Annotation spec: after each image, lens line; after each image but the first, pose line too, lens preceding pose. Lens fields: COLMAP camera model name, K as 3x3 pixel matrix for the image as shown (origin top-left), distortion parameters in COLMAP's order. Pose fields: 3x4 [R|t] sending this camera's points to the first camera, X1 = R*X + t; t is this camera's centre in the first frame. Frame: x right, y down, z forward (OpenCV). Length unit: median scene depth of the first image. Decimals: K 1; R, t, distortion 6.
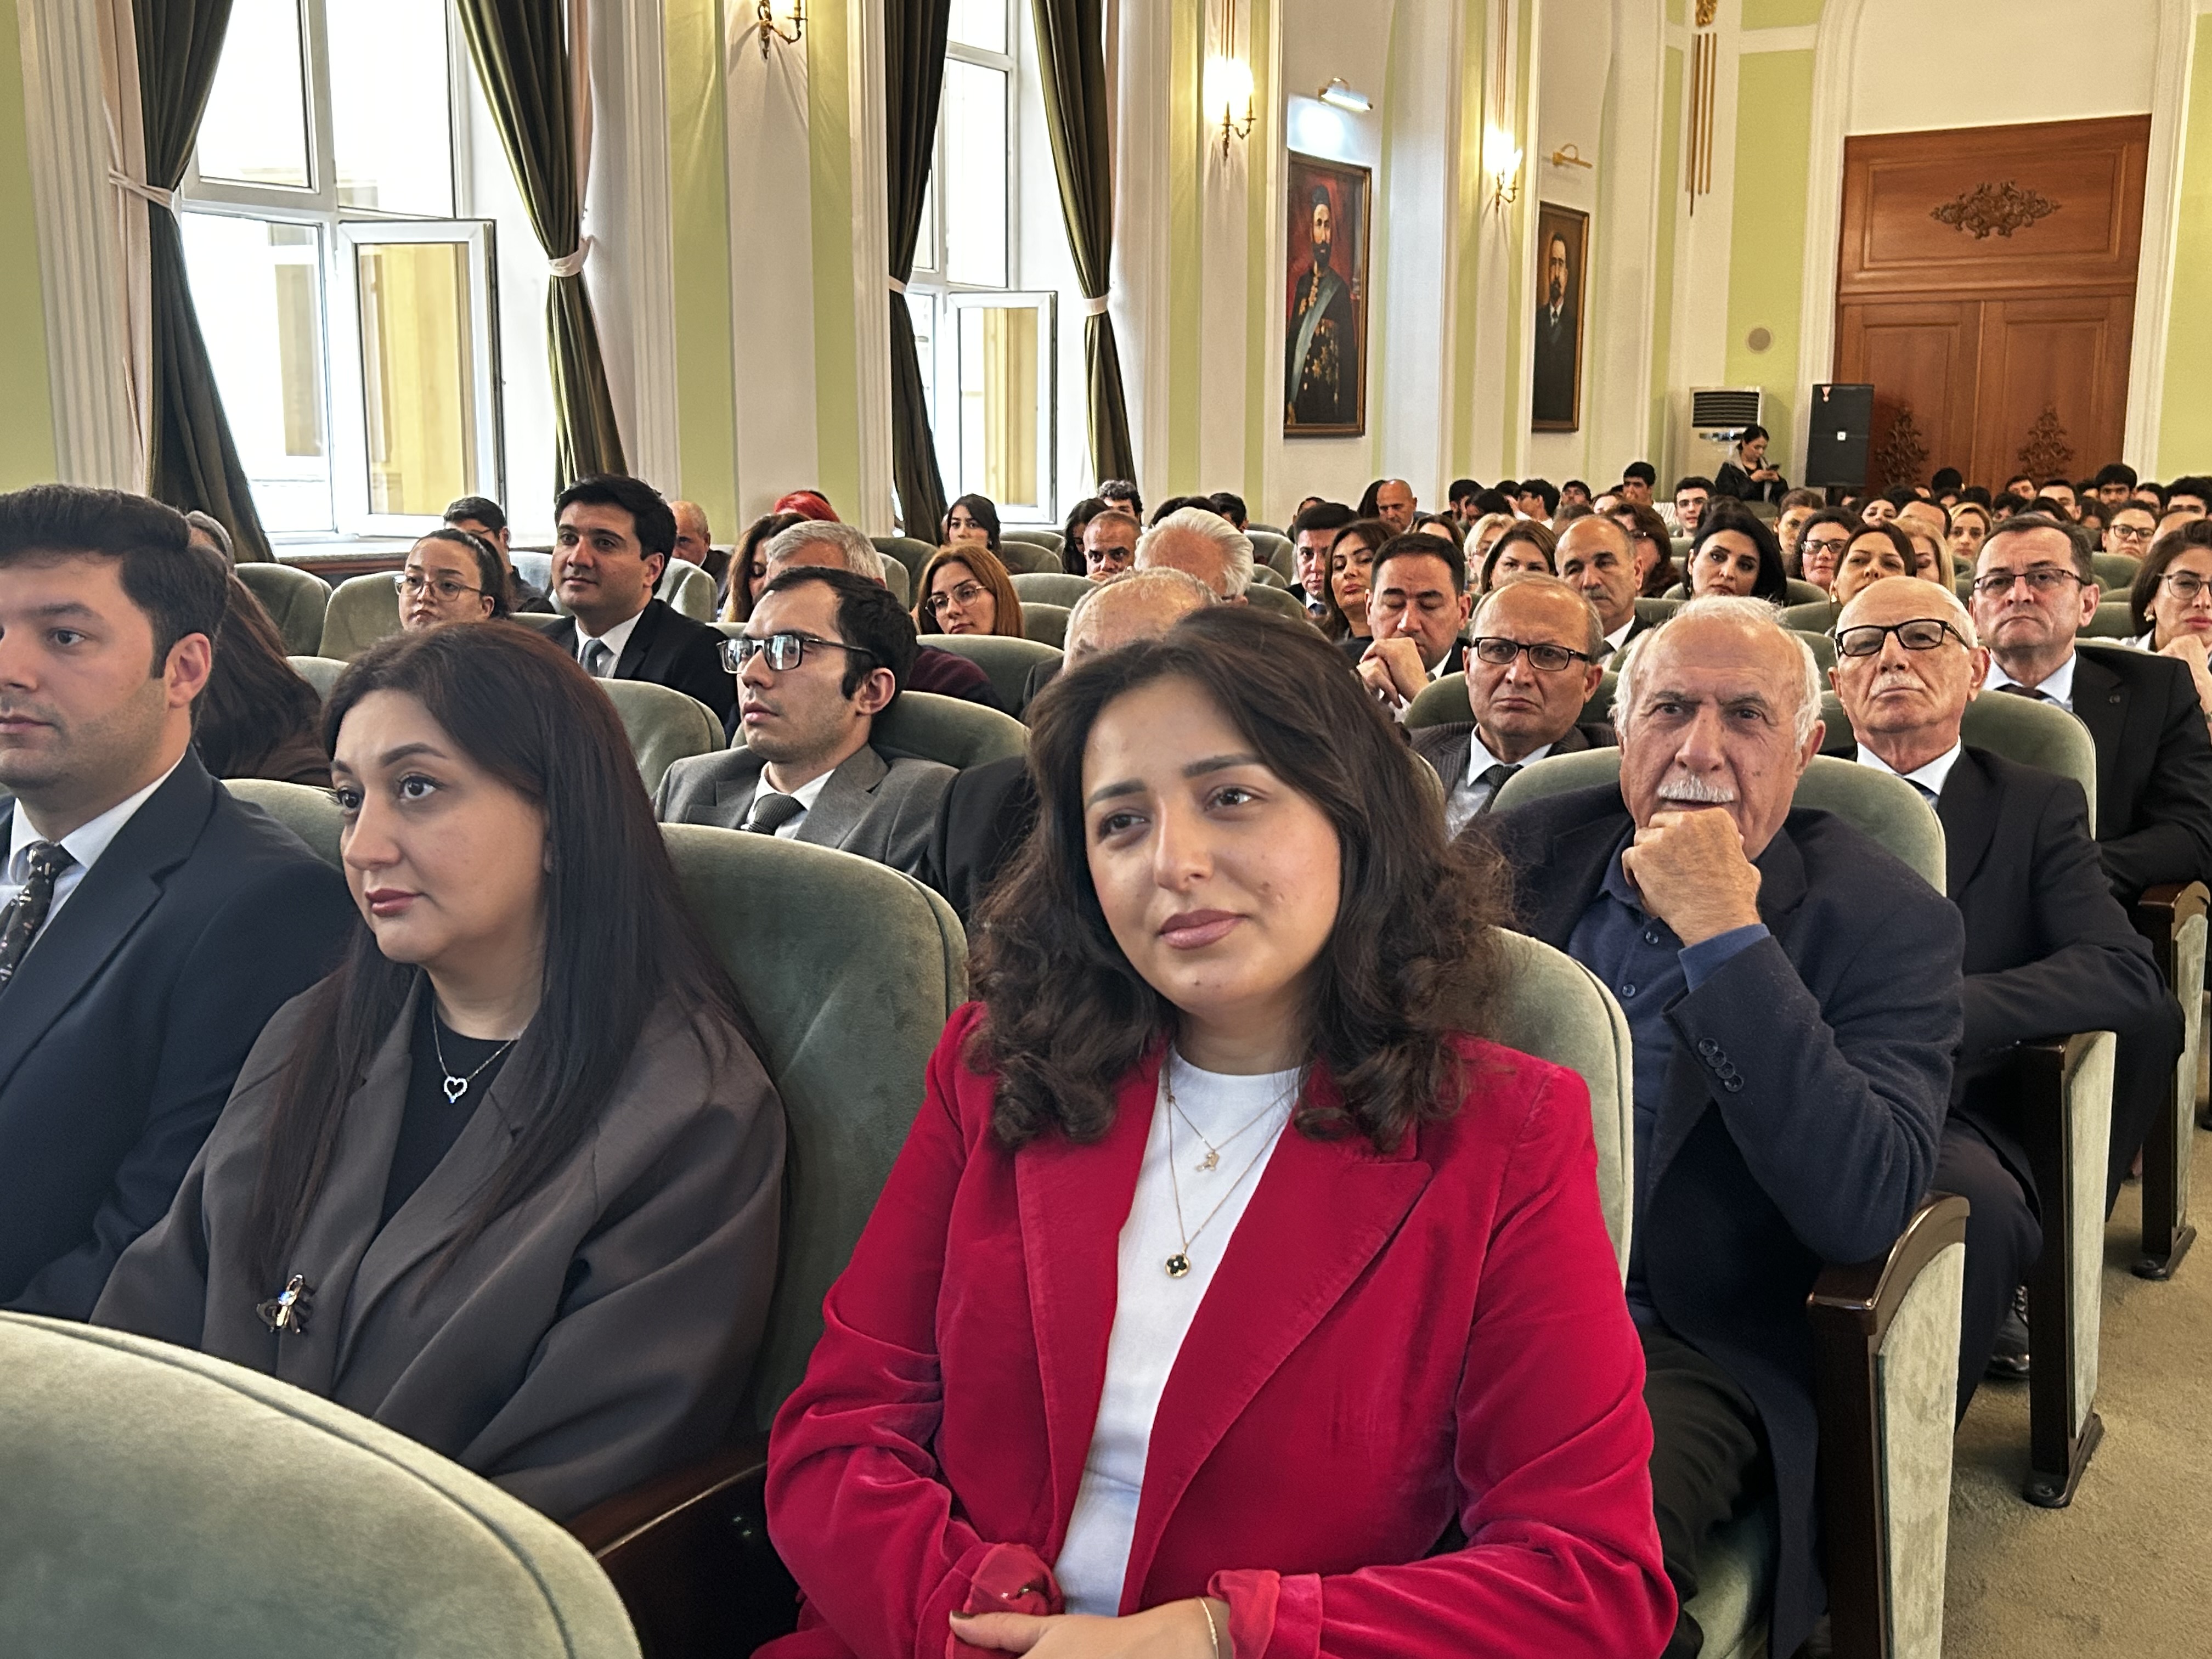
lens RADIAL K [[2250.2, 0, 1102.4], [0, 2250.2, 819.9], [0, 0, 1]] dist [0.118662, -0.281350]
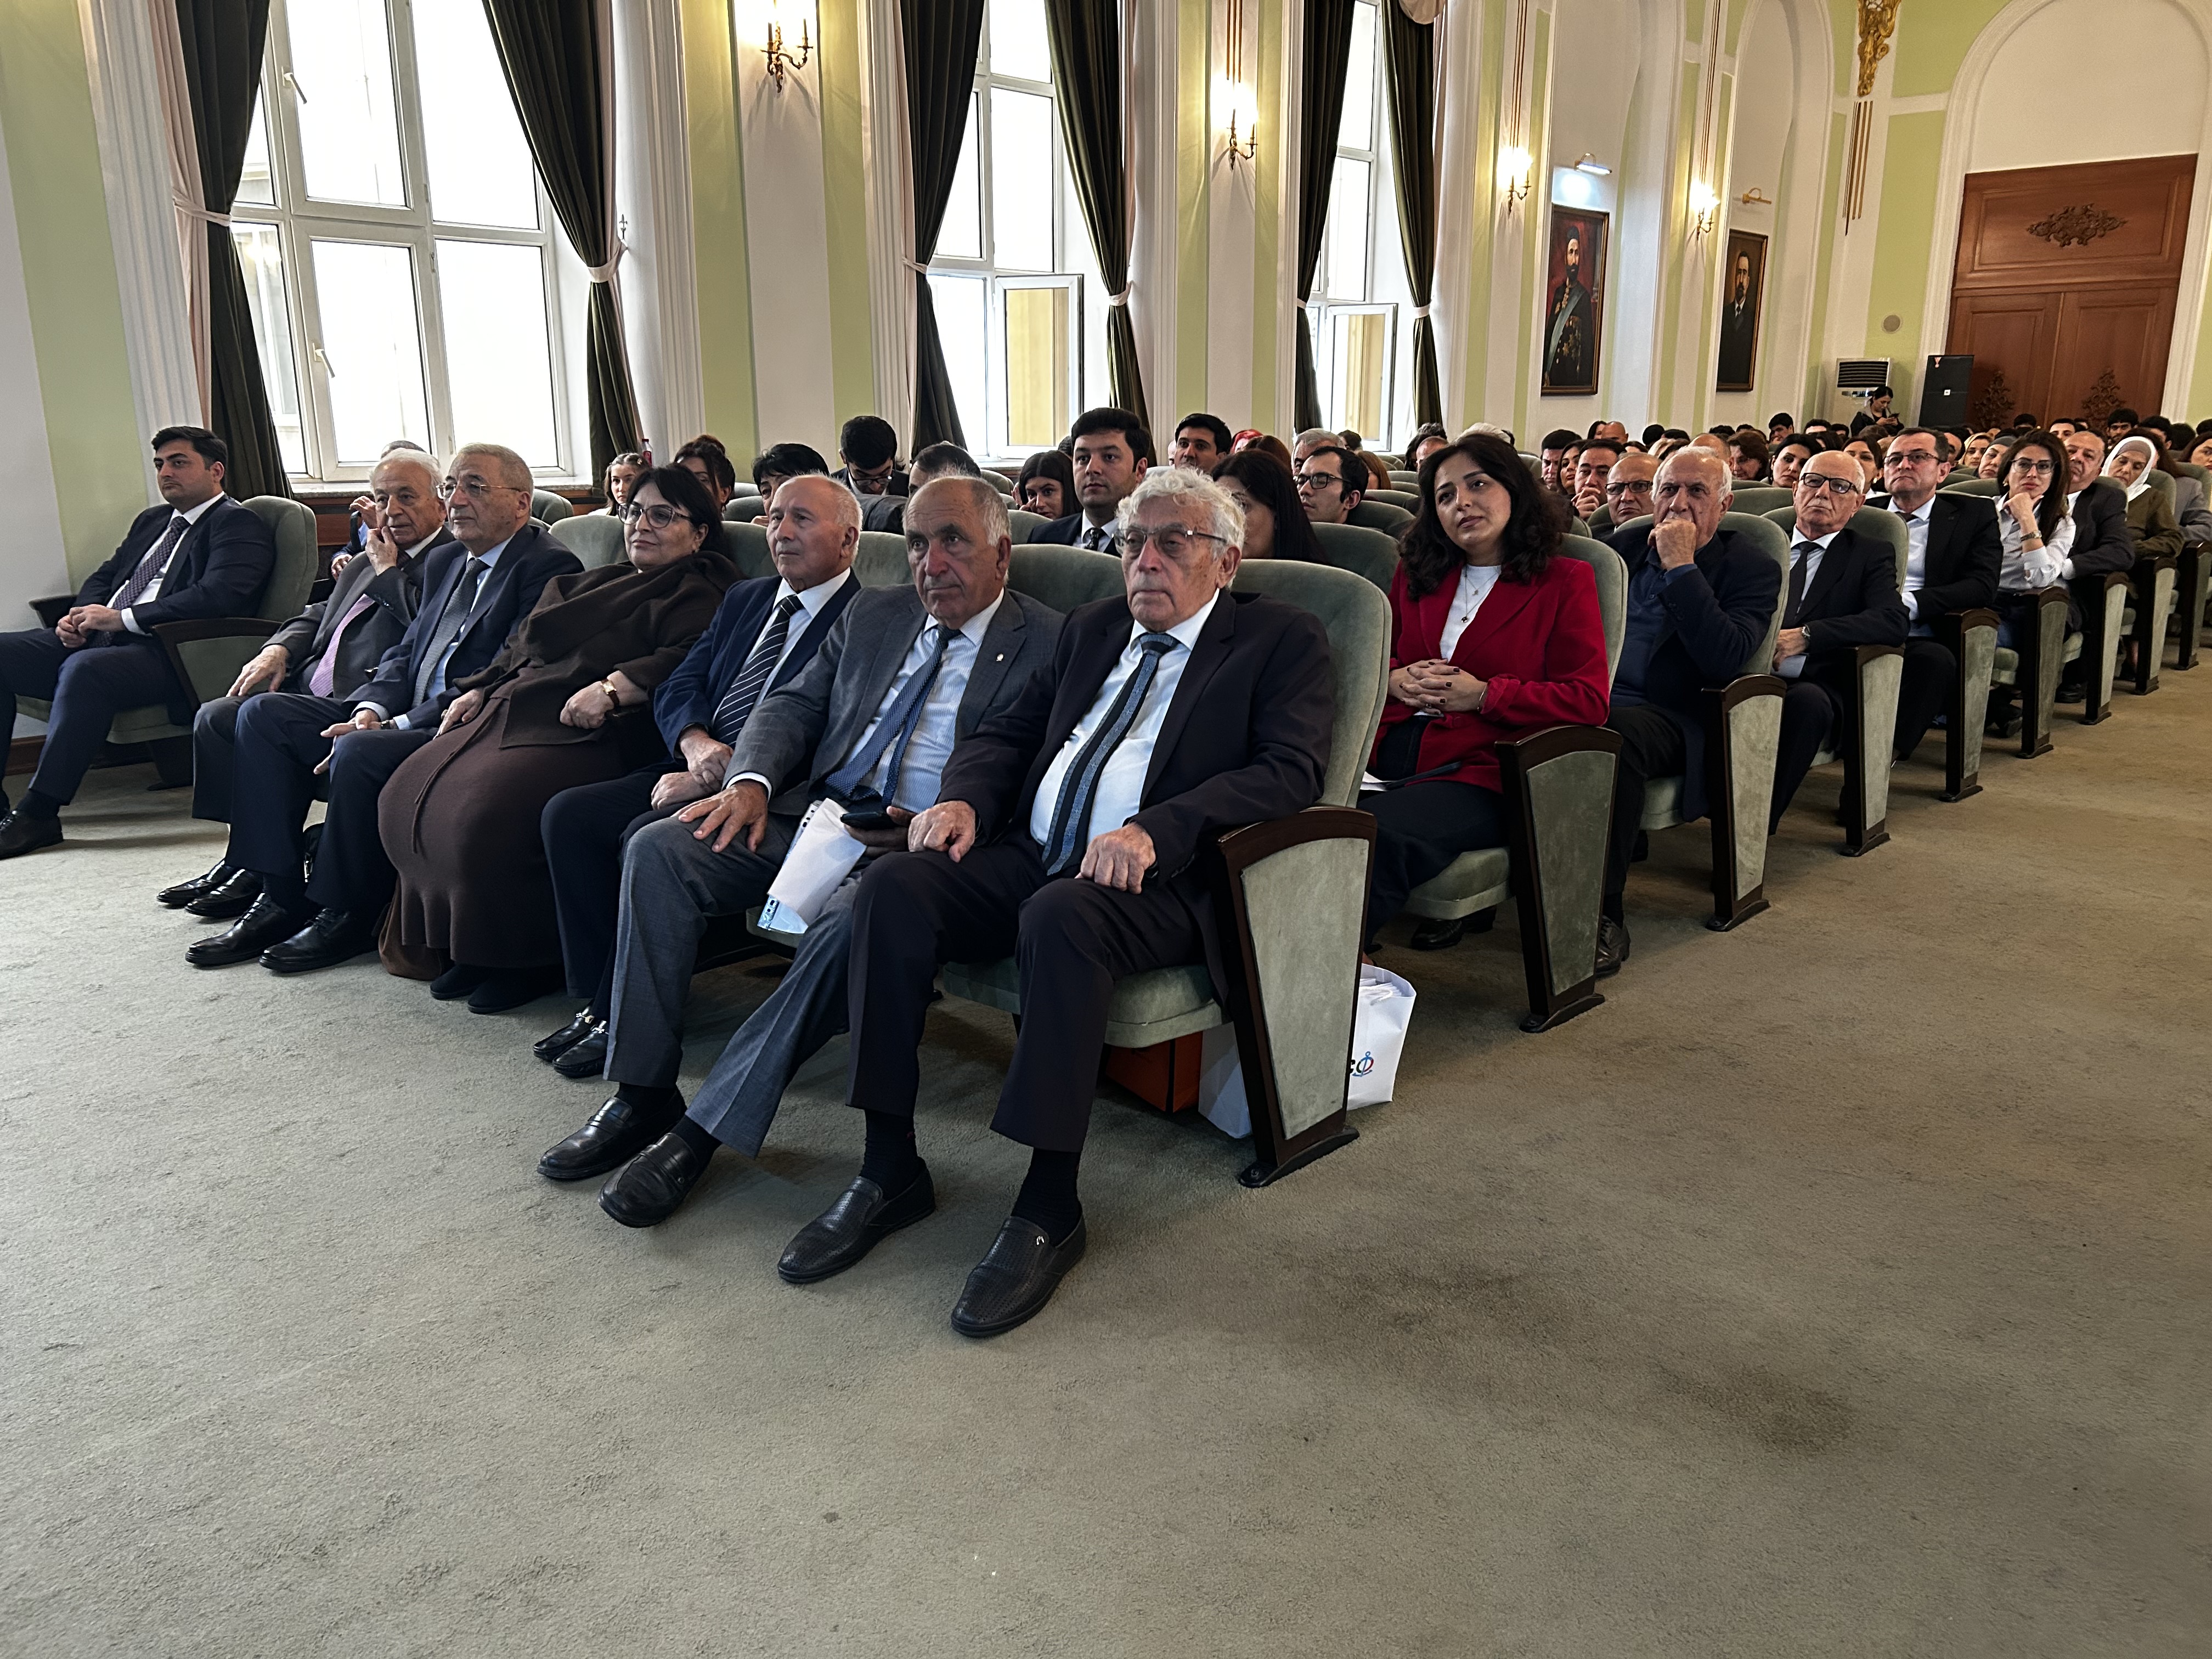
lens RADIAL K [[1668.8, 0, 1109.9], [0, 1668.8, 833.7], [0, 0, 1]] dist [0.034521, -0.025981]
pose [[0.985904, 0.034359, -0.163746, -0.011323], [-0.020407, 0.996074, 0.086139, 0.033602], [0.166063, -0.081583, 0.982735, -0.184529]]
